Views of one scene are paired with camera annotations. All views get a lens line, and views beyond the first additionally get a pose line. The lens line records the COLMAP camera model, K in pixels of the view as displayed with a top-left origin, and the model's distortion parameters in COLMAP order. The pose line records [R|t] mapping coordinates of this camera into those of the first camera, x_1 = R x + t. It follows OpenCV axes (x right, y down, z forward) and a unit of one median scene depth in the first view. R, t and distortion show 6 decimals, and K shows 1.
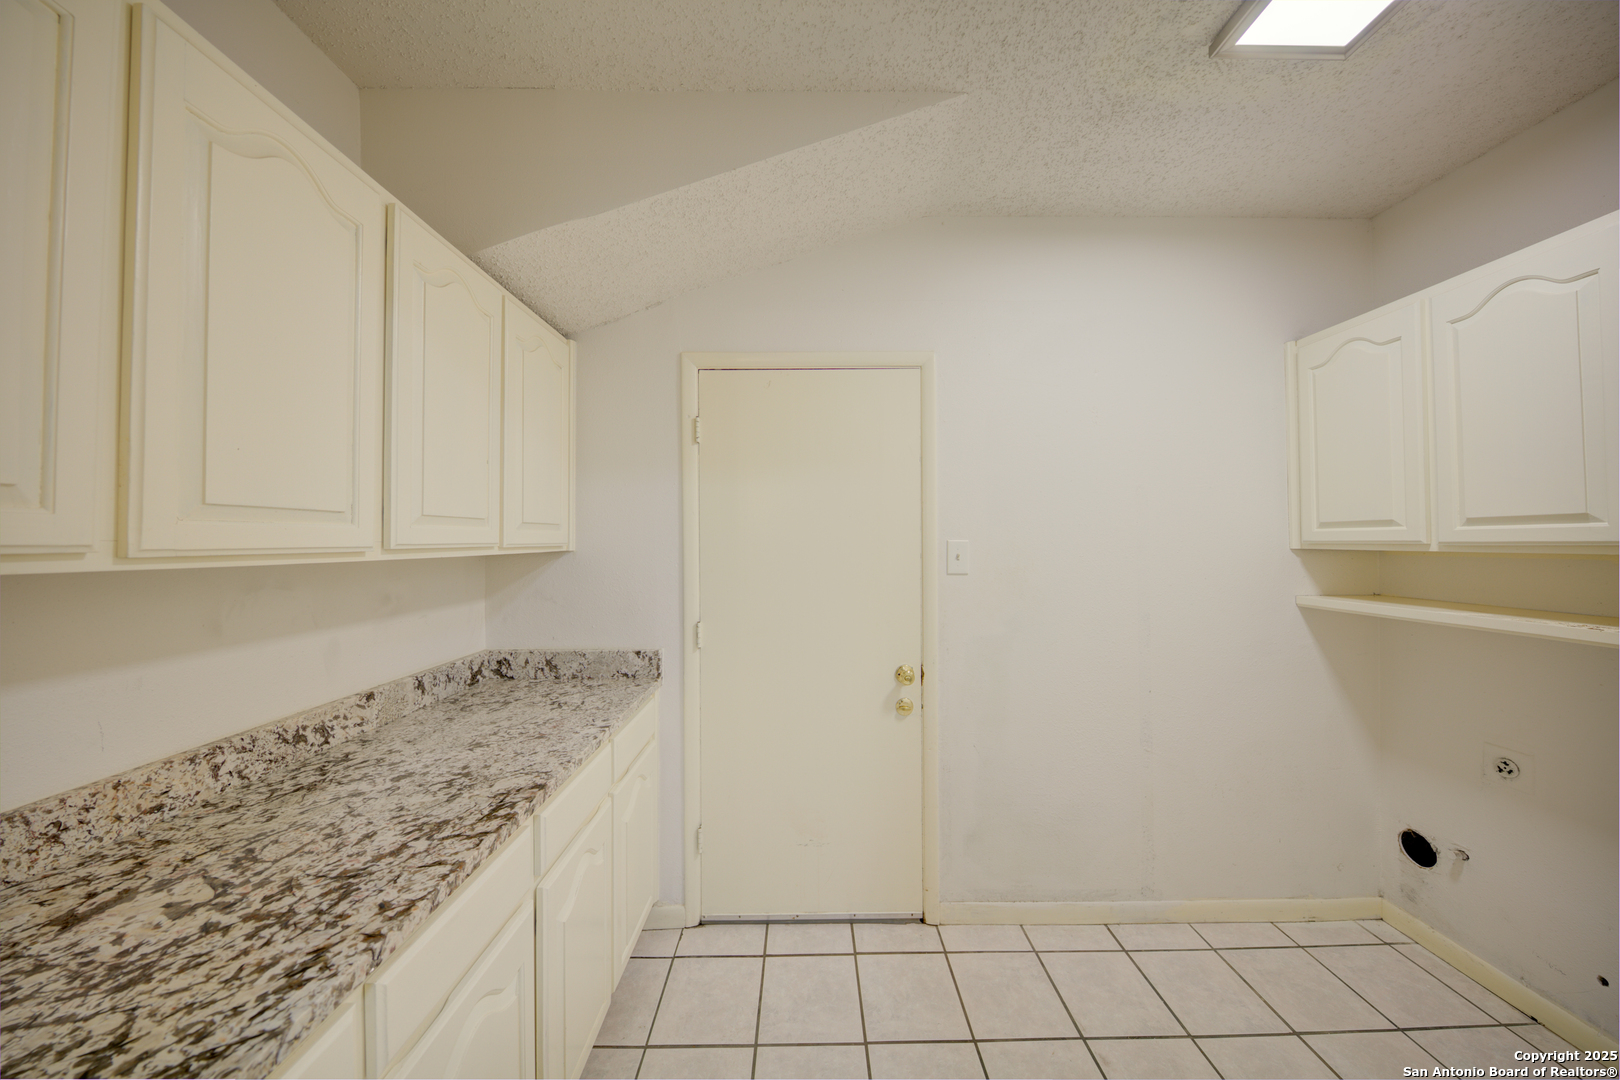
lens RADIAL K [[516.0, 0, 812.3], [0, 516.0, 539.9], [0, 0, 1]] dist [0.004684, -0.003972]
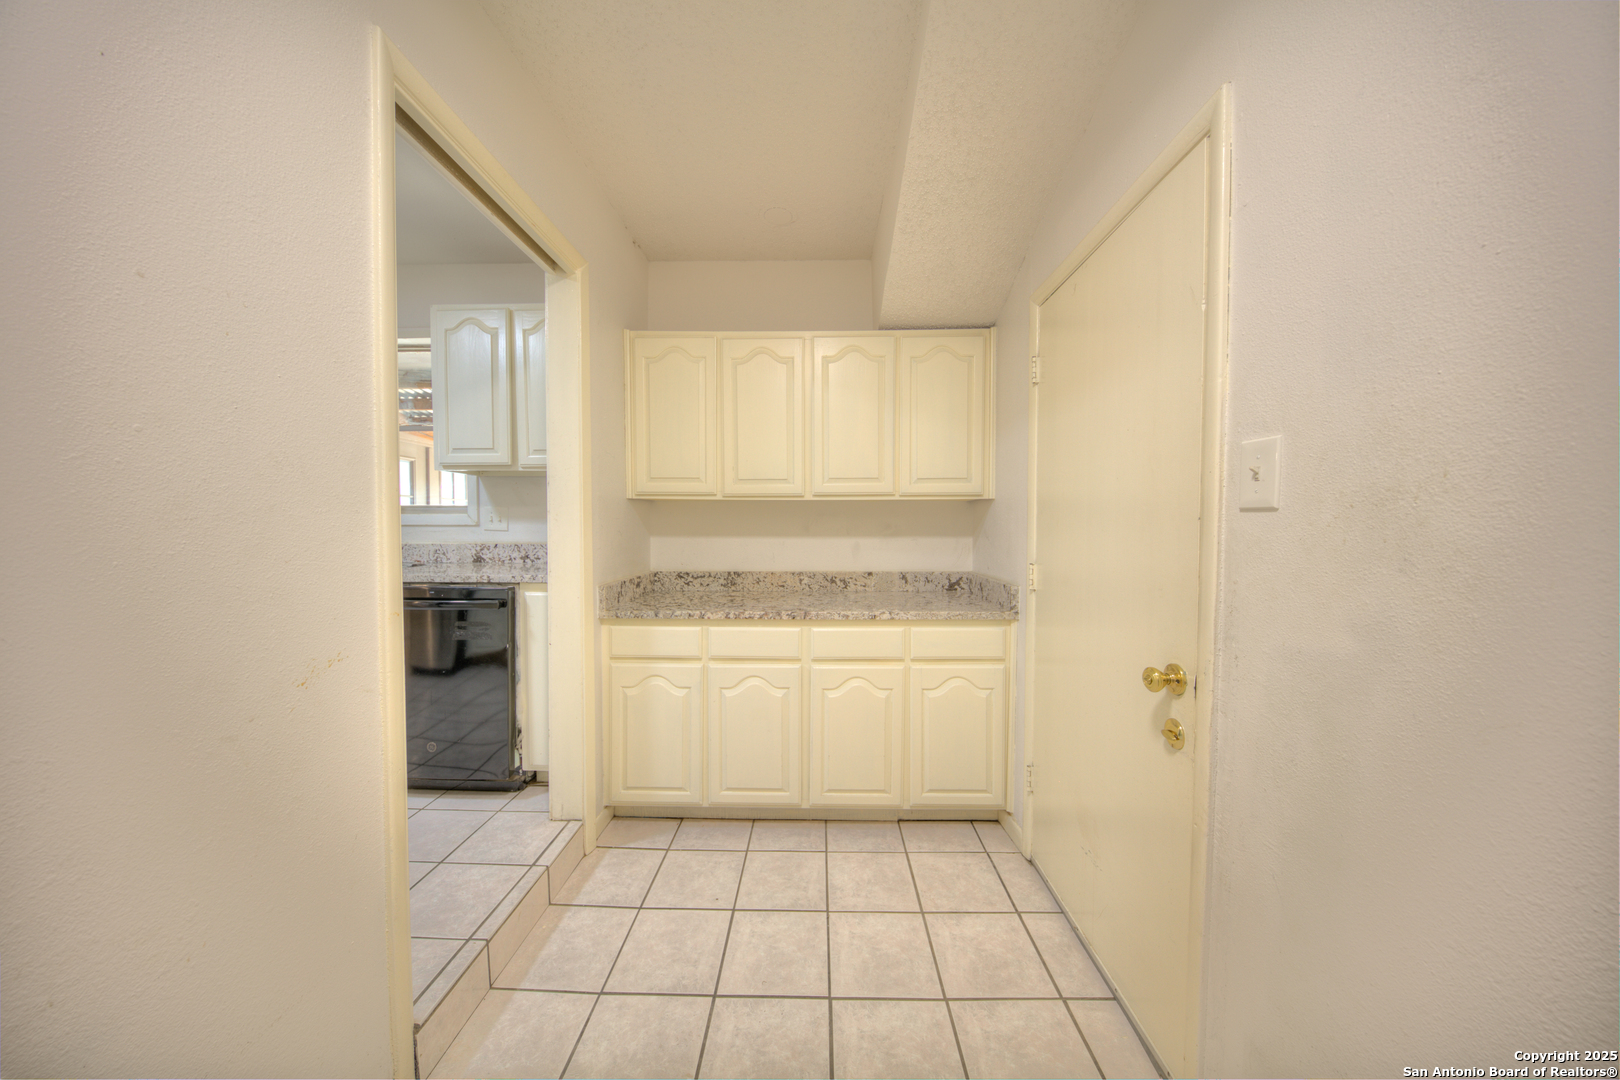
lens RADIAL K [[516.0, 0, 812.3], [0, 516.0, 539.9], [0, 0, 1]] dist [0.004684, -0.003972]
pose [[-0.029470, 0.031491, -0.999069, 0.958654], [0.001824, 0.999504, 0.031451, 0.097402], [0.999564, -0.000895, -0.029513, 0.731155]]
